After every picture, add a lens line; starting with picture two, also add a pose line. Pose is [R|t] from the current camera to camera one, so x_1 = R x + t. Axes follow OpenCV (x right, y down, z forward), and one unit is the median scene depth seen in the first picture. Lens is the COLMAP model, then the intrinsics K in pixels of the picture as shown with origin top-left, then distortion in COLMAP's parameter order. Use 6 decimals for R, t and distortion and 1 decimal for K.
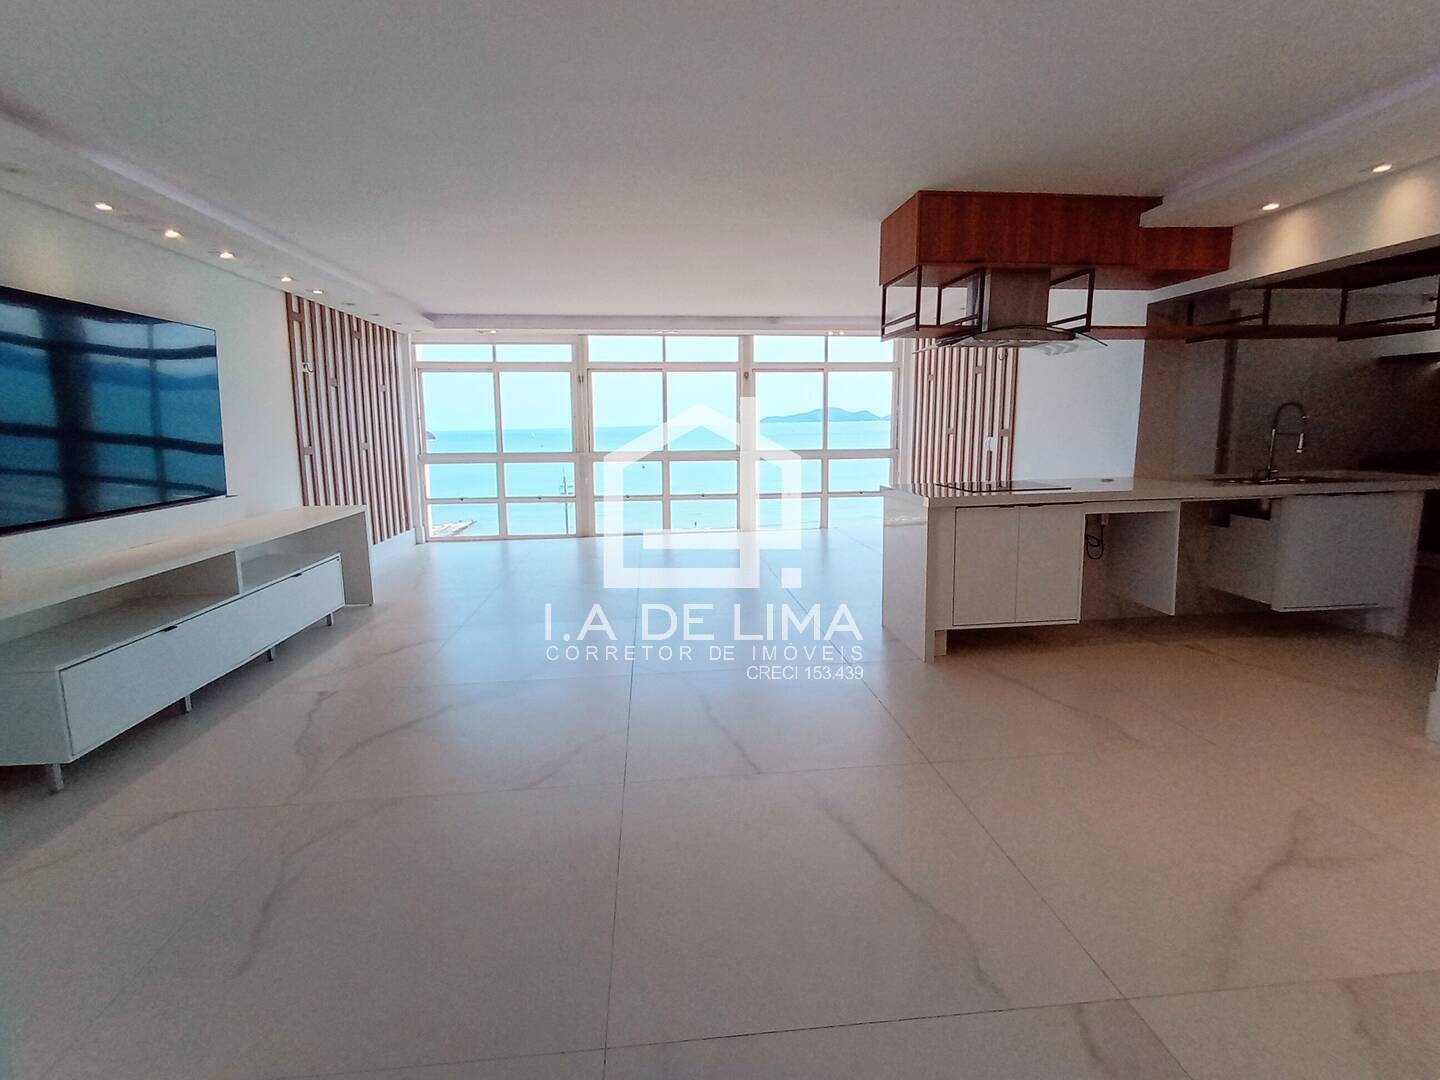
lens RADIAL K [[730.1, 0, 722.2], [0, 730.1, 532.4], [0, 0, 1]] dist [-0.006002, 0.003795]
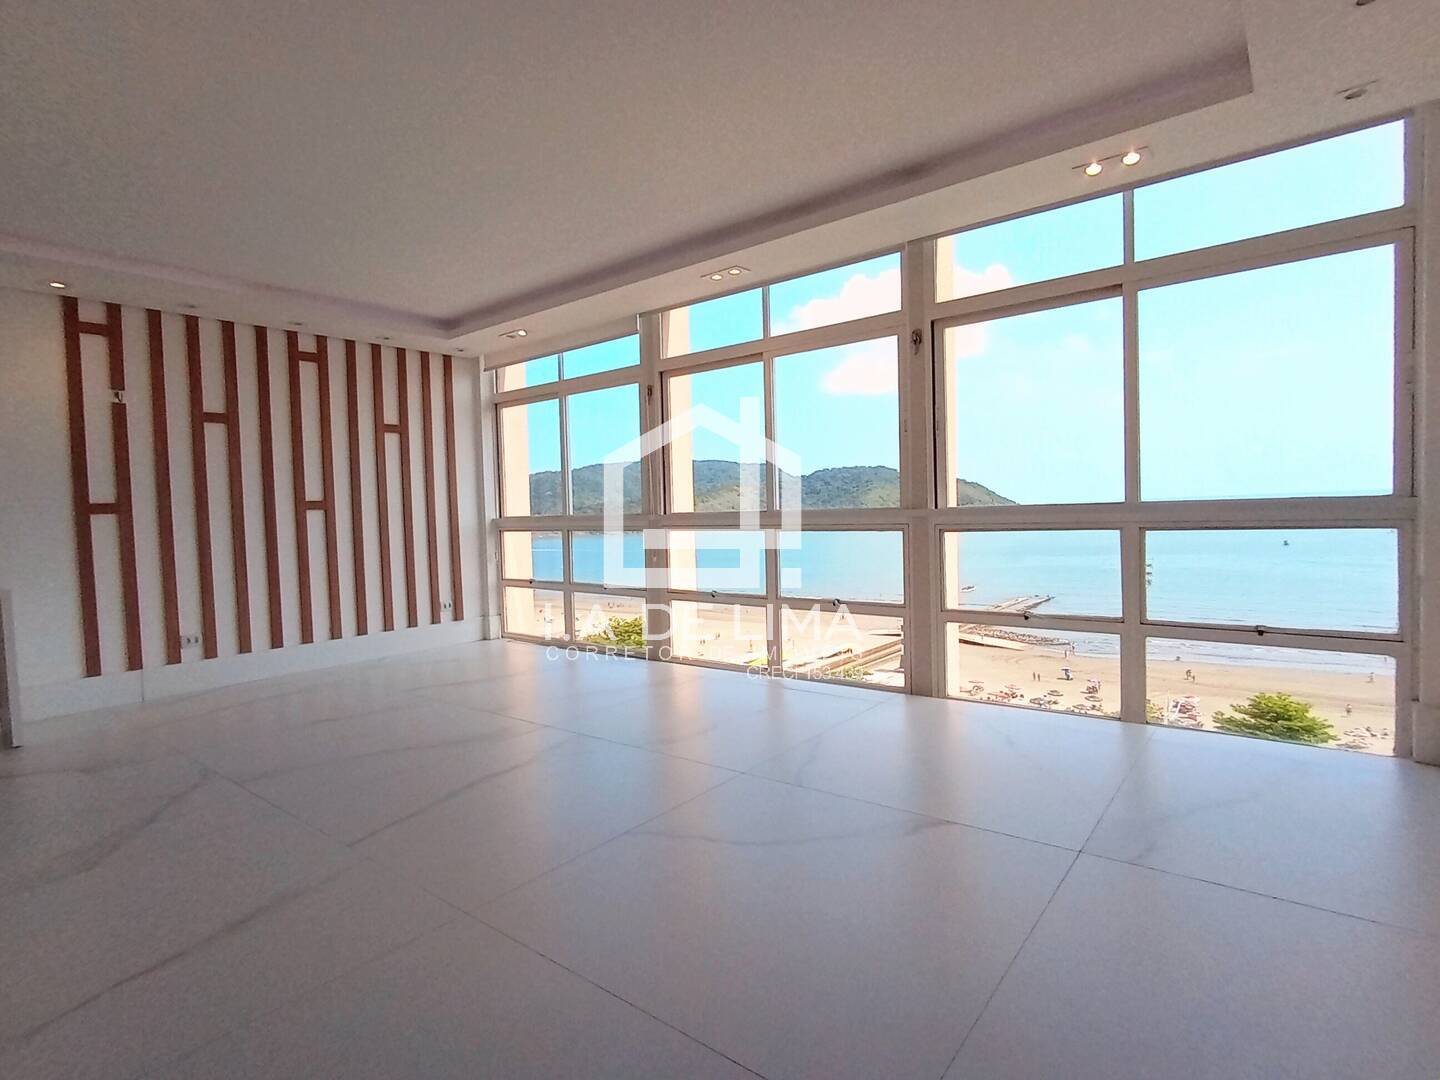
lens RADIAL K [[730.1, 0, 715.8], [0, 730.1, 536.3], [0, 0, 1]] dist [-0.006002, 0.003795]
pose [[0.712731, 0.014276, -0.701293, 0.261292], [-0.079808, 0.994951, -0.060856, -0.061815], [0.696883, 0.099343, 0.710271, 0.632373]]
